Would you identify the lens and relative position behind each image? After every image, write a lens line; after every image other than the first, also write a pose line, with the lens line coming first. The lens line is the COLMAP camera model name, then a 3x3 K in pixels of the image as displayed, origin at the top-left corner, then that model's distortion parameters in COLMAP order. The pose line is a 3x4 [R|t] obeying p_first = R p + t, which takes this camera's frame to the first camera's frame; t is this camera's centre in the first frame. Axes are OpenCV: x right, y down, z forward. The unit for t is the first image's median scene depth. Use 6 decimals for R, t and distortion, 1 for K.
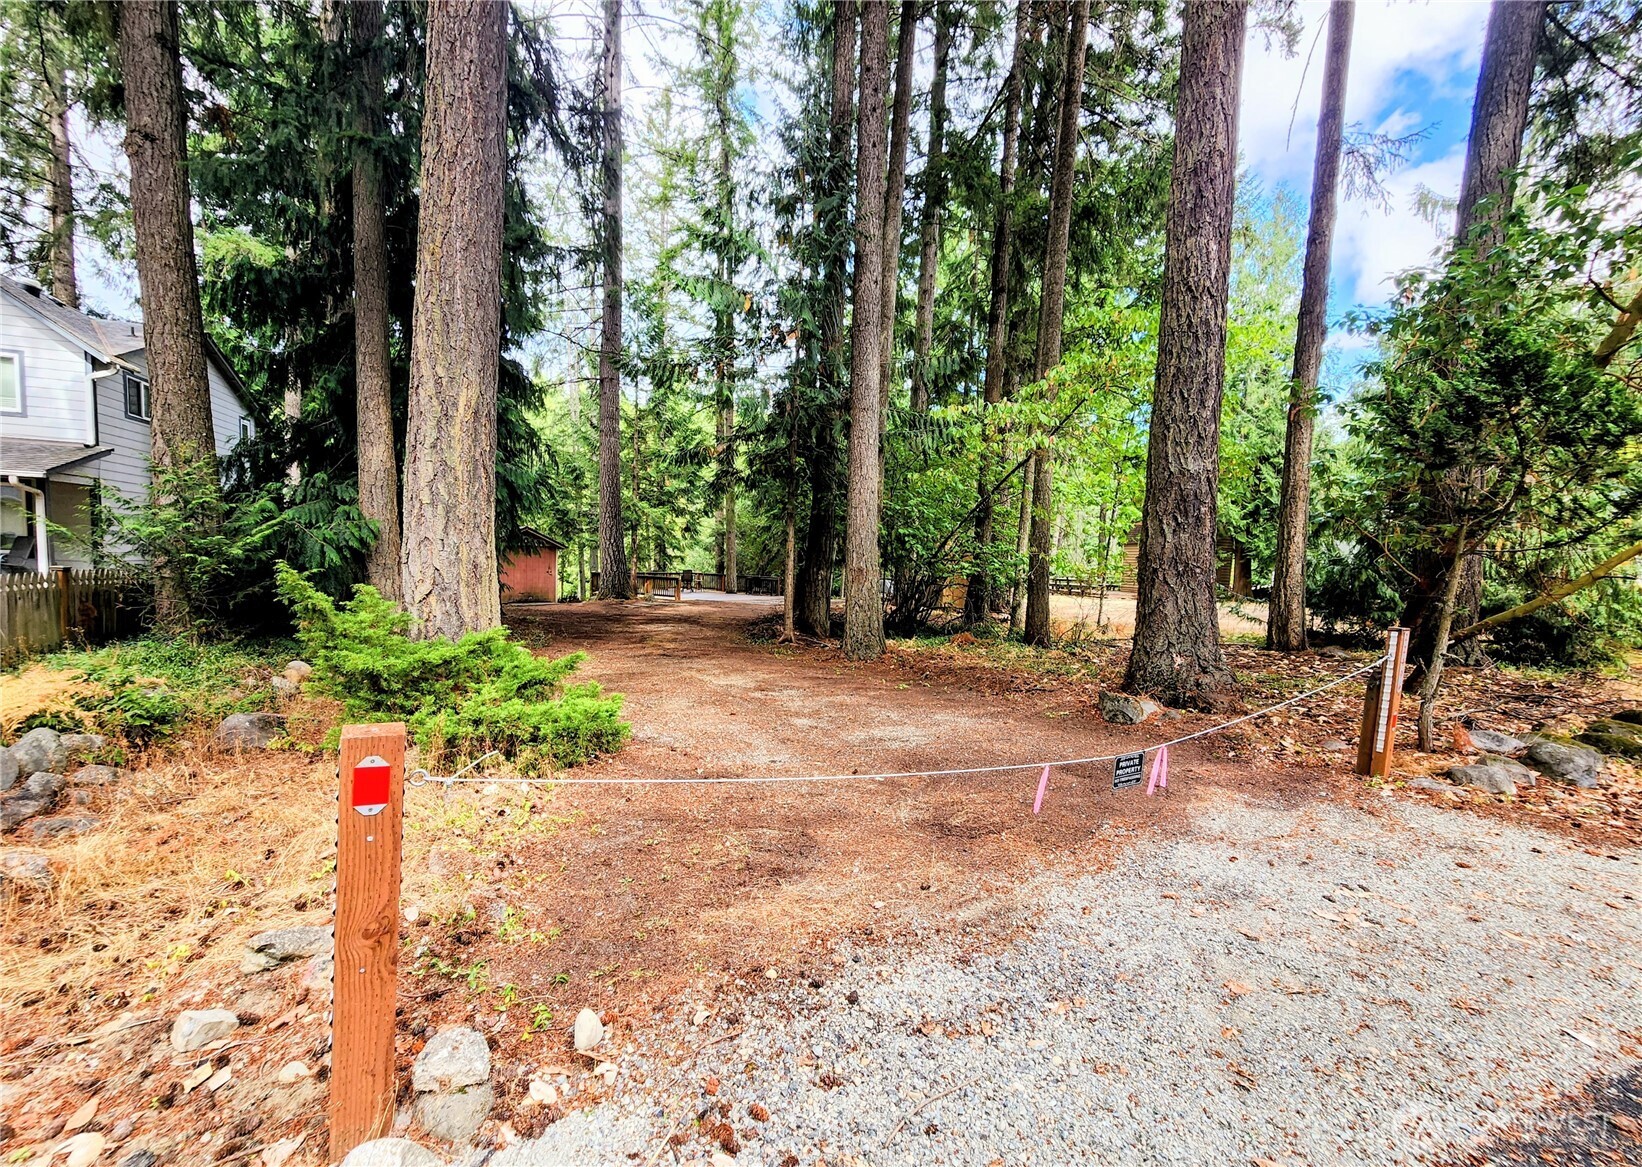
lens RADIAL K [[679.5, 0, 807.5], [0, 679.5, 615.9], [0, 0, 1]] dist [0.004452, 0.000319]
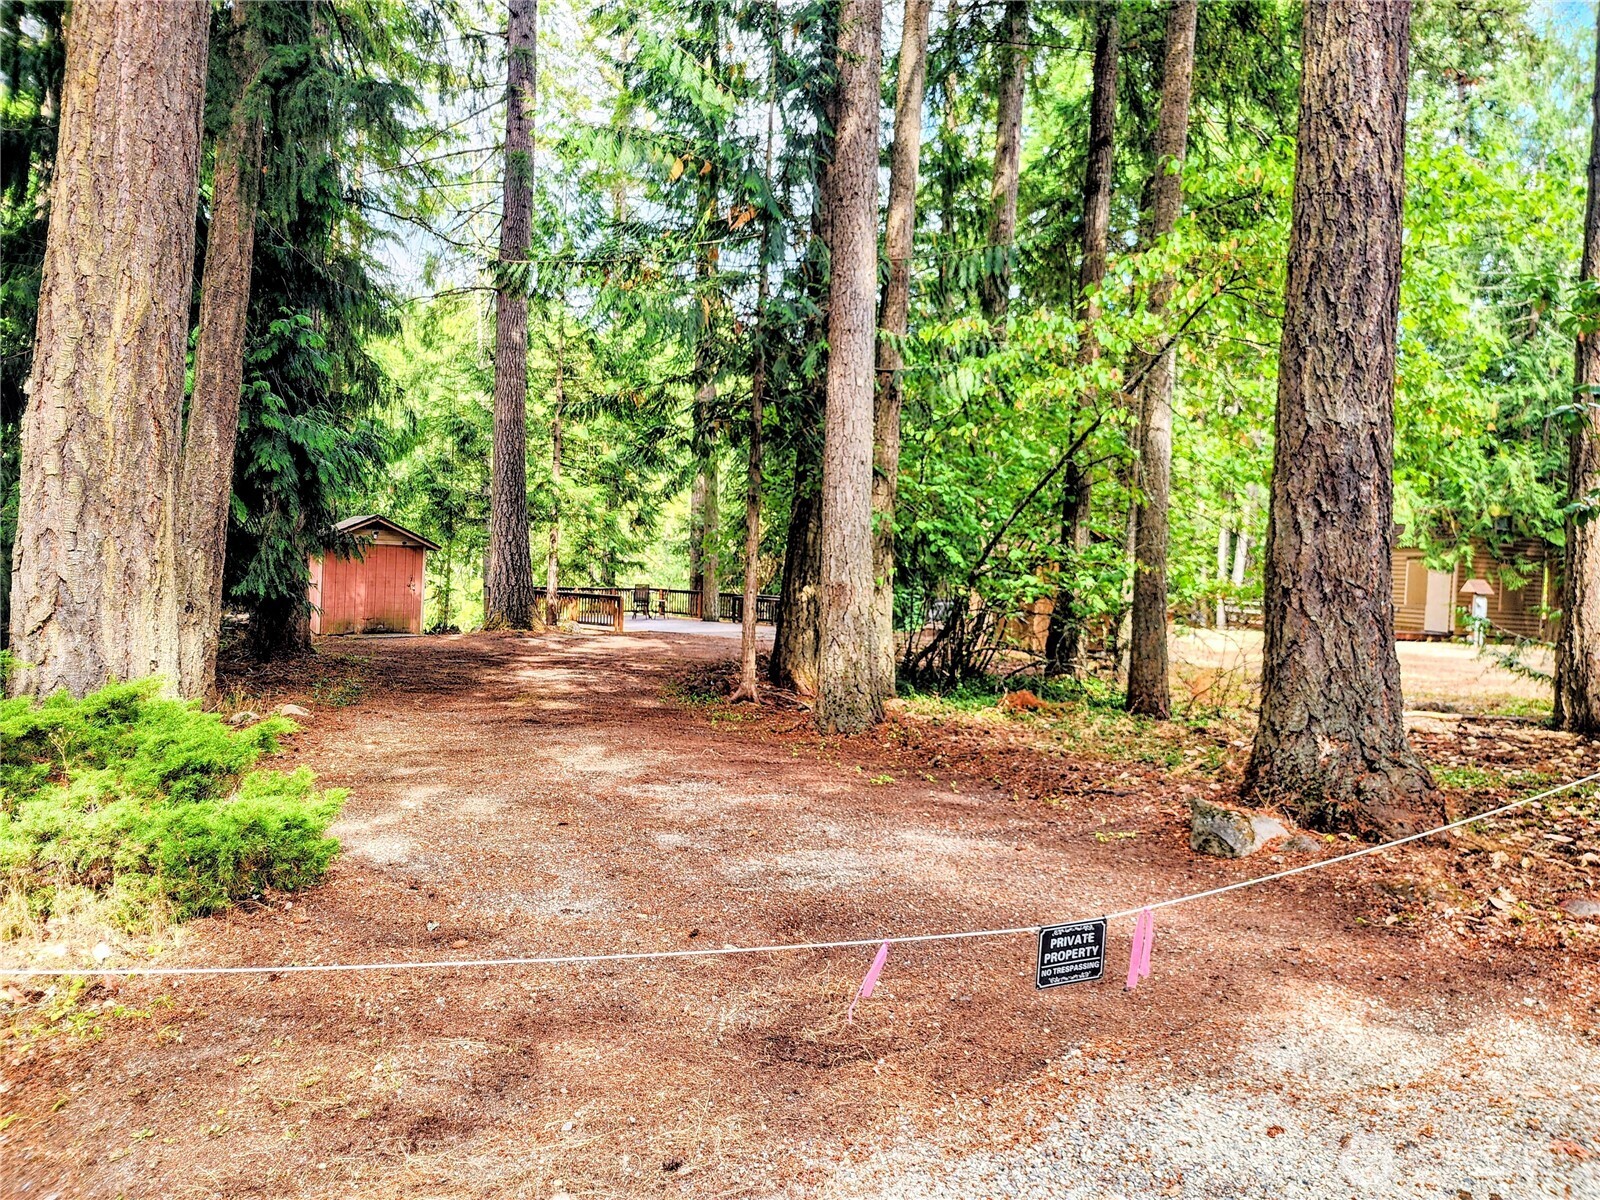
lens RADIAL K [[1071.3, 0, 800.4], [0, 1071.3, 587.4], [0, 0, 1]] dist [0.043035, -0.020314]
pose [[0.998154, 0.008161, -0.060176, 0.151245], [-0.012097, 0.997789, -0.065345, -0.005067], [0.059510, 0.065952, 0.996047, 0.047882]]
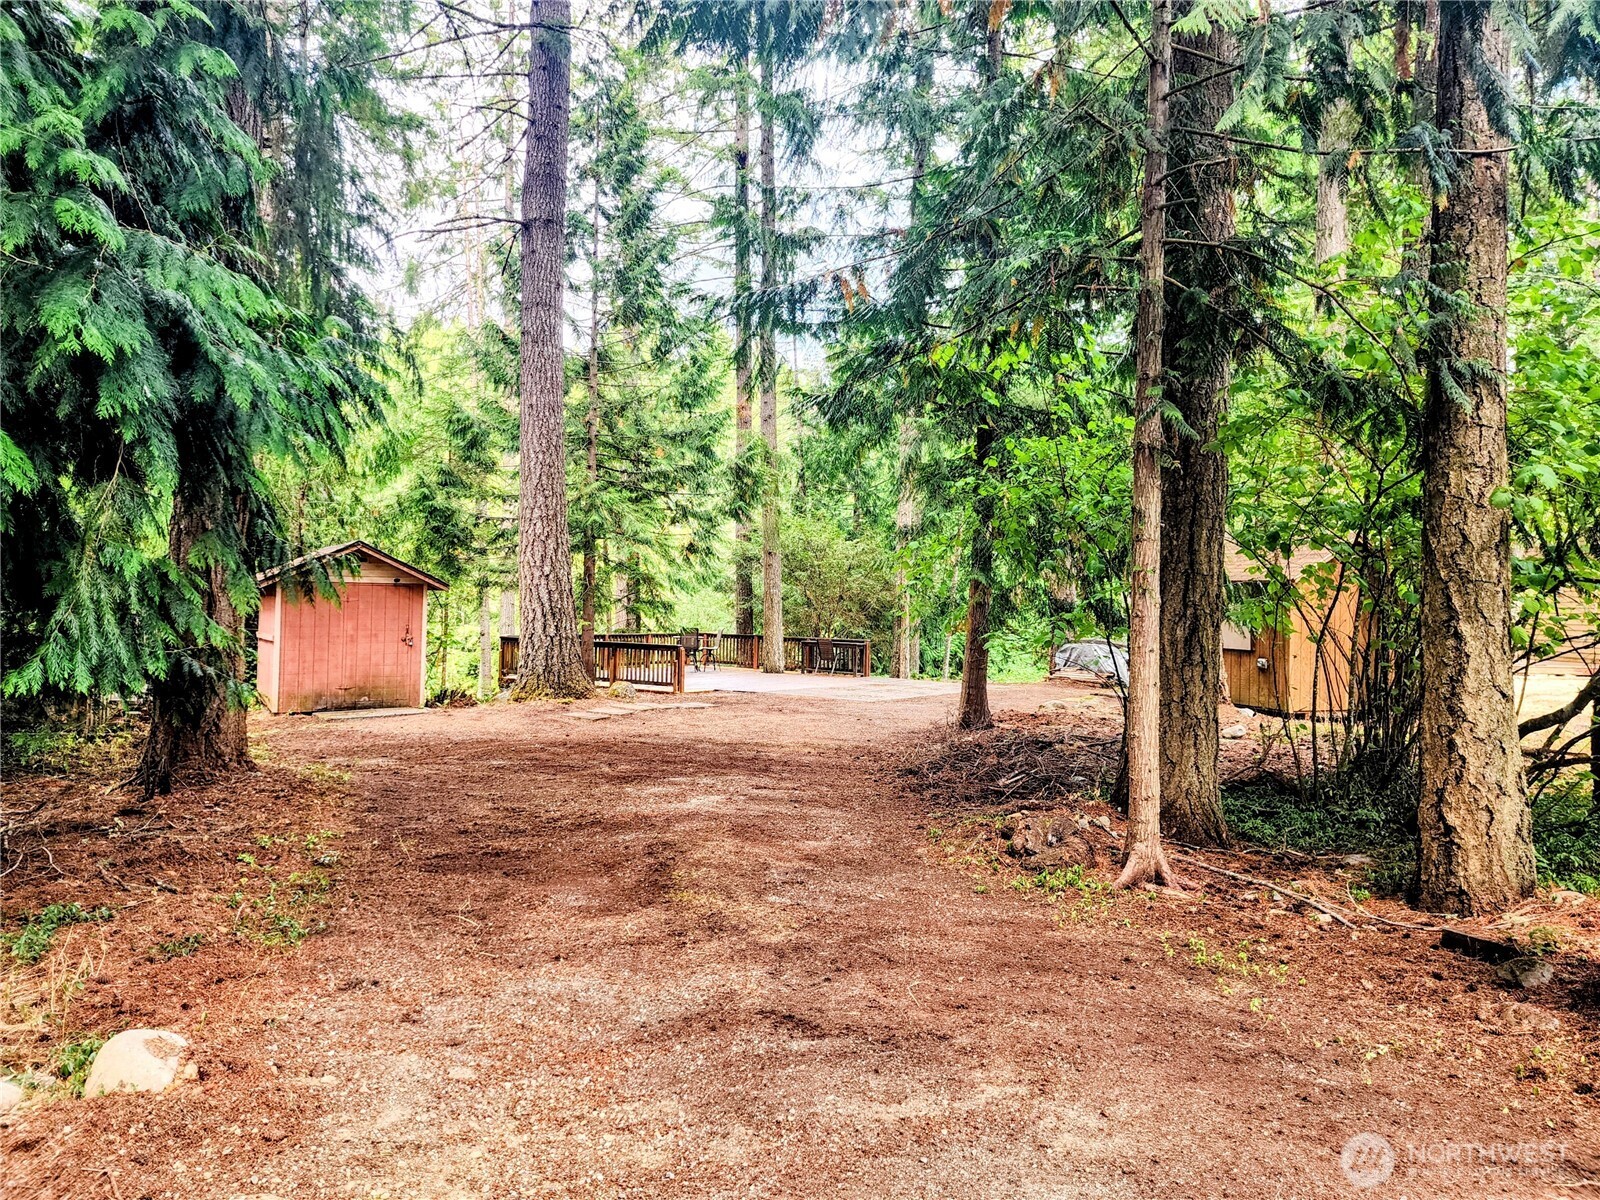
lens RADIAL K [[1071.3, 0, 796.1], [0, 1071.3, 599.9], [0, 0, 1]] dist [0.043035, -0.020314]
pose [[0.998977, -0.012006, -0.043590, -0.288782], [0.008094, 0.996014, -0.088825, -0.081349], [0.044483, 0.088381, 0.995093, 0.958897]]
